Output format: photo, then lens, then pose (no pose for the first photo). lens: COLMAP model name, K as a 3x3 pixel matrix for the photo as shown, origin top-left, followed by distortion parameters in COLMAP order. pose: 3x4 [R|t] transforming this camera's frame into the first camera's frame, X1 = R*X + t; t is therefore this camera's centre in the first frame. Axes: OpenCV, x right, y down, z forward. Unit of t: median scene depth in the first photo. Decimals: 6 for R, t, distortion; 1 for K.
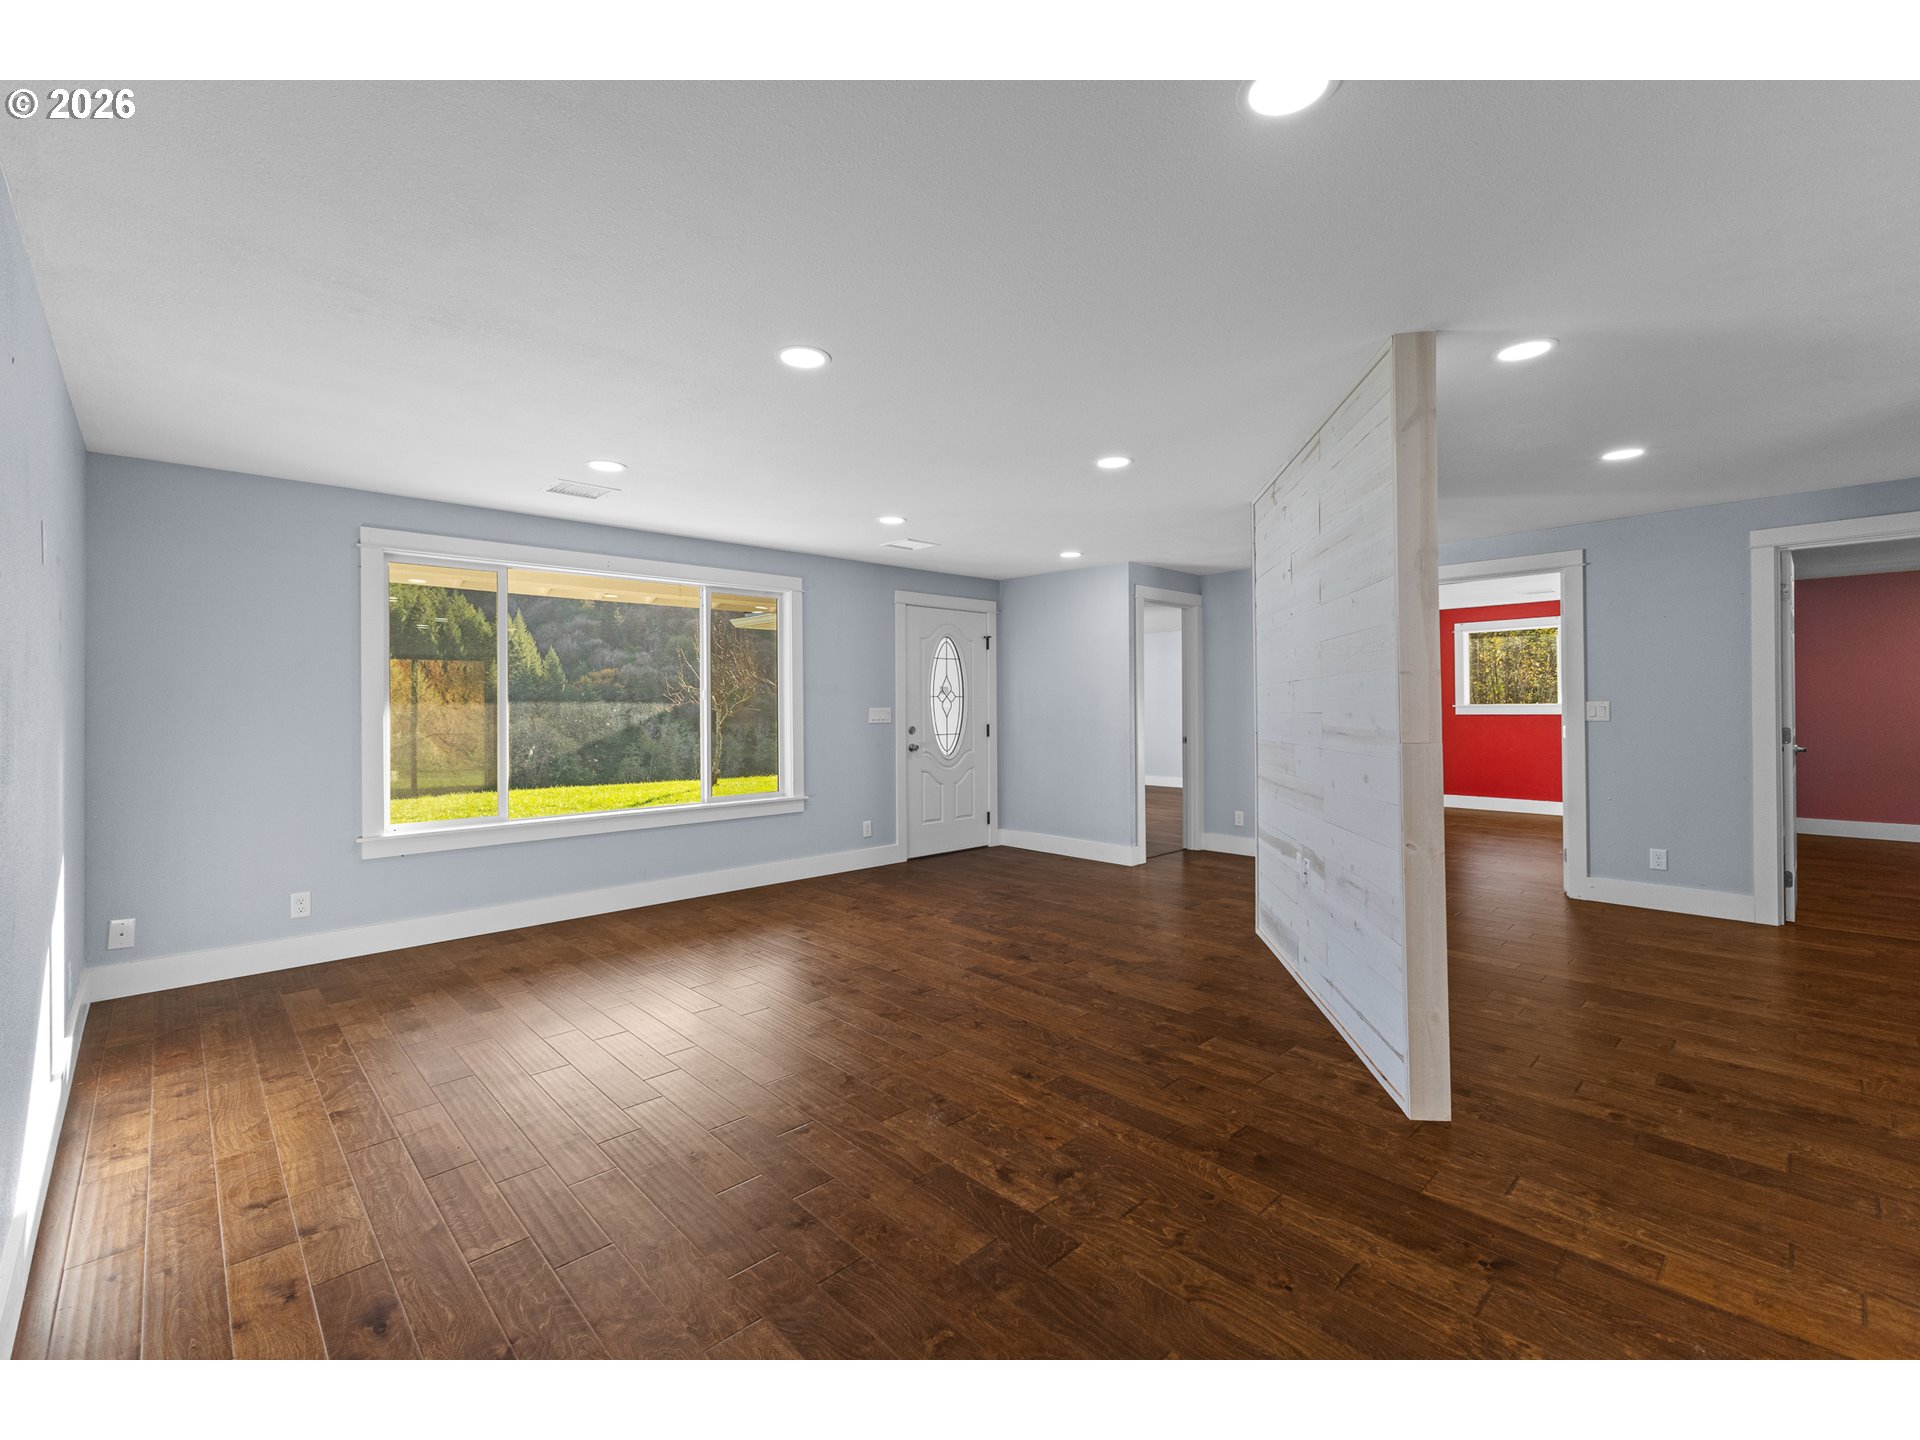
lens RADIAL K [[833.5, 0, 960.8], [0, 833.5, 707.7], [0, 0, 1]] dist [0.001056, -0.000090]
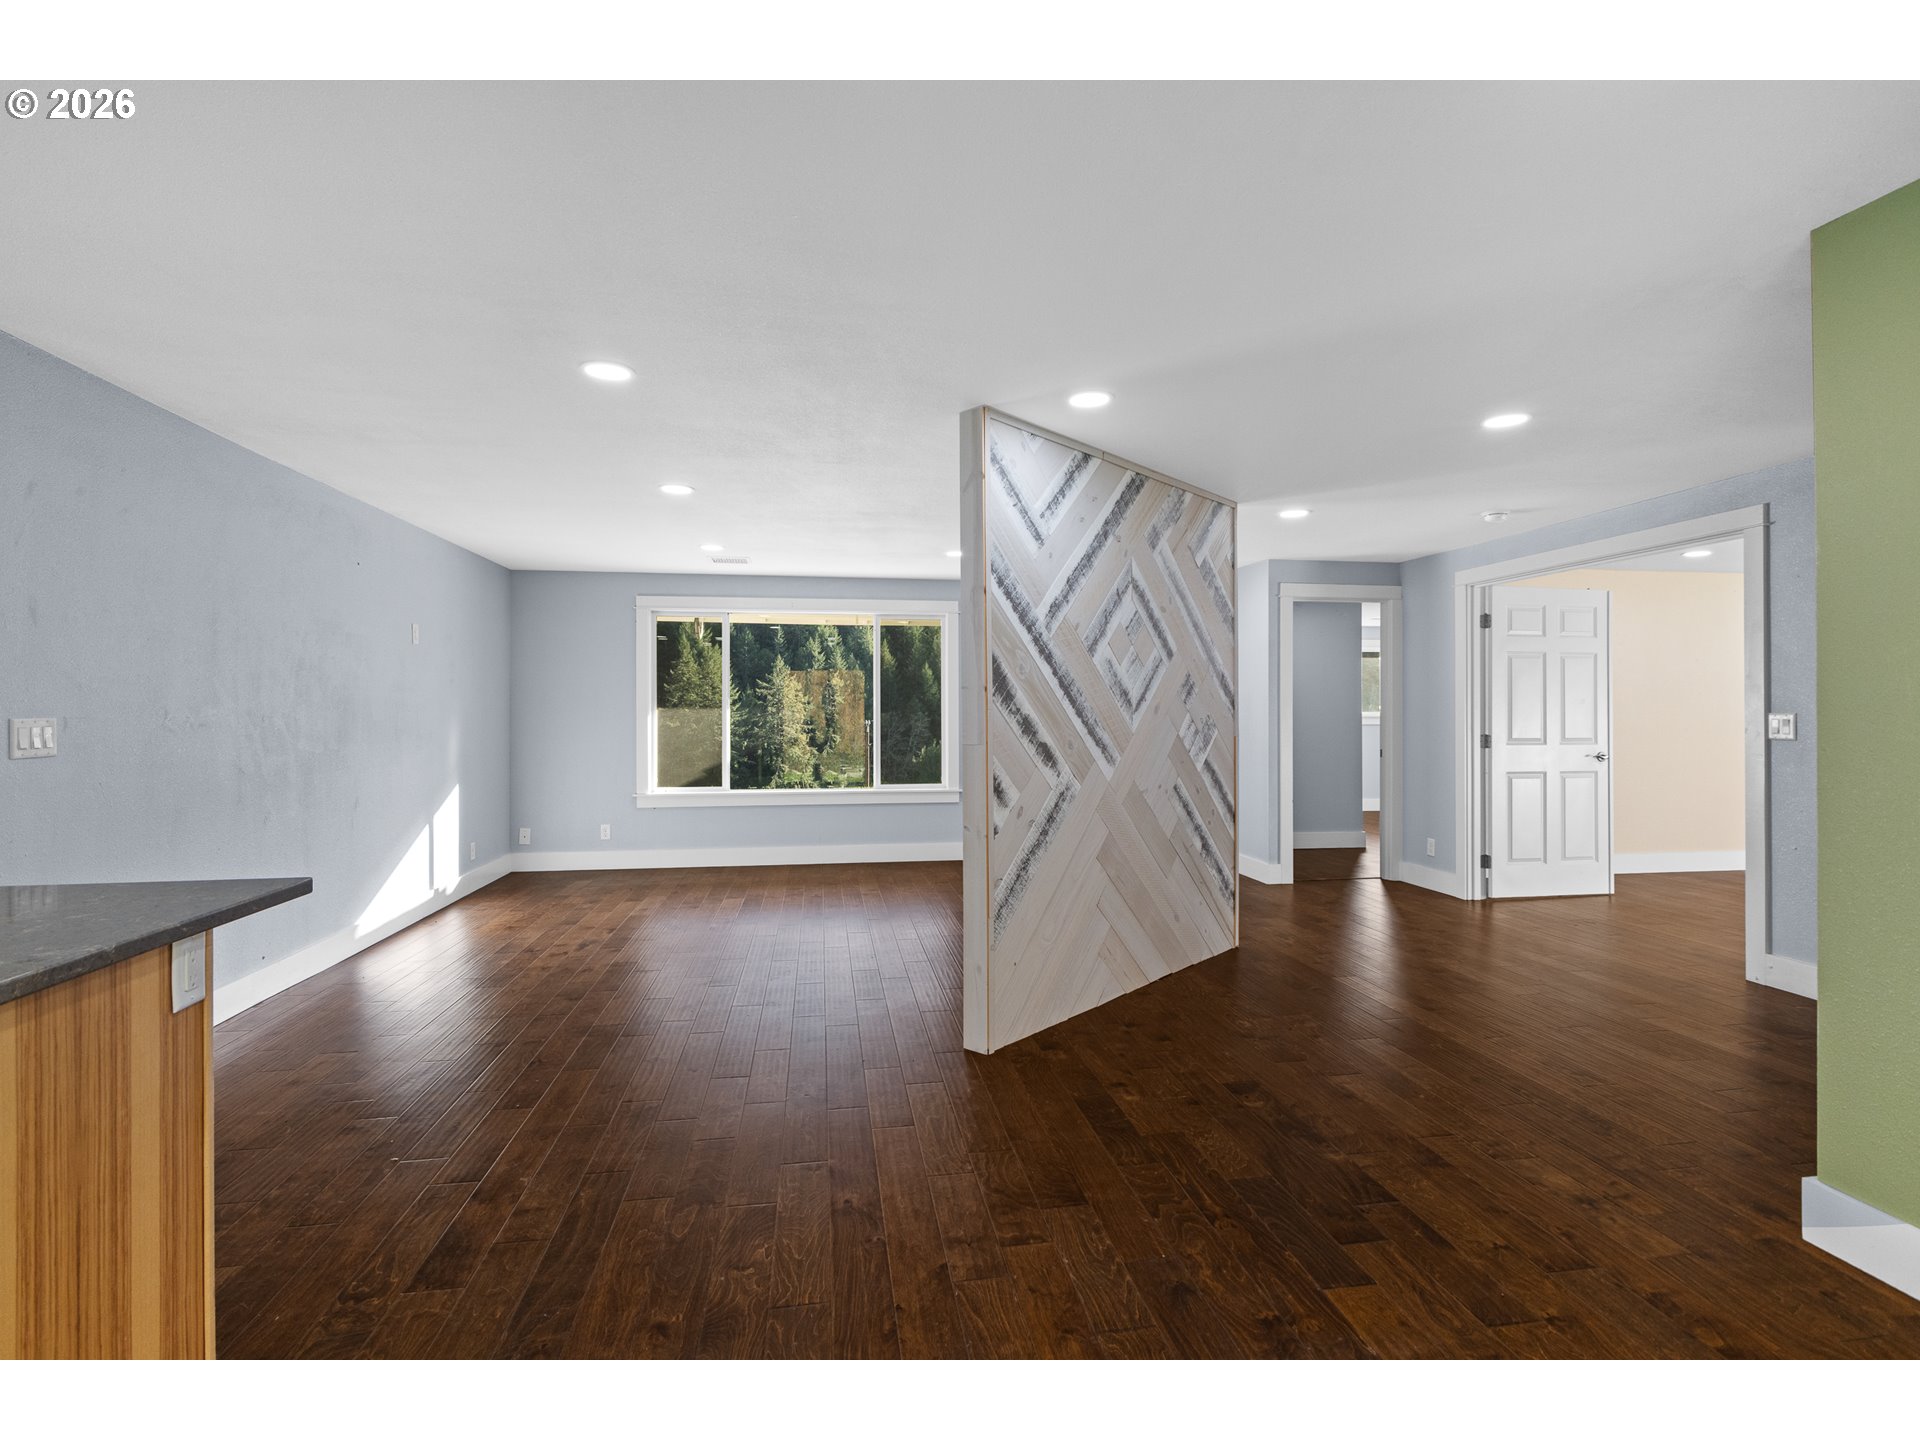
lens RADIAL K [[920.8, 0, 962.3], [0, 920.8, 728.2], [0, 0, 1]] dist [-0.000465, -0.000160]
pose [[0.825323, 0.018011, -0.564373, 0.632438], [-0.007918, 0.999762, 0.020327, -0.004892], [0.564605, -0.012308, 0.825270, -0.062126]]
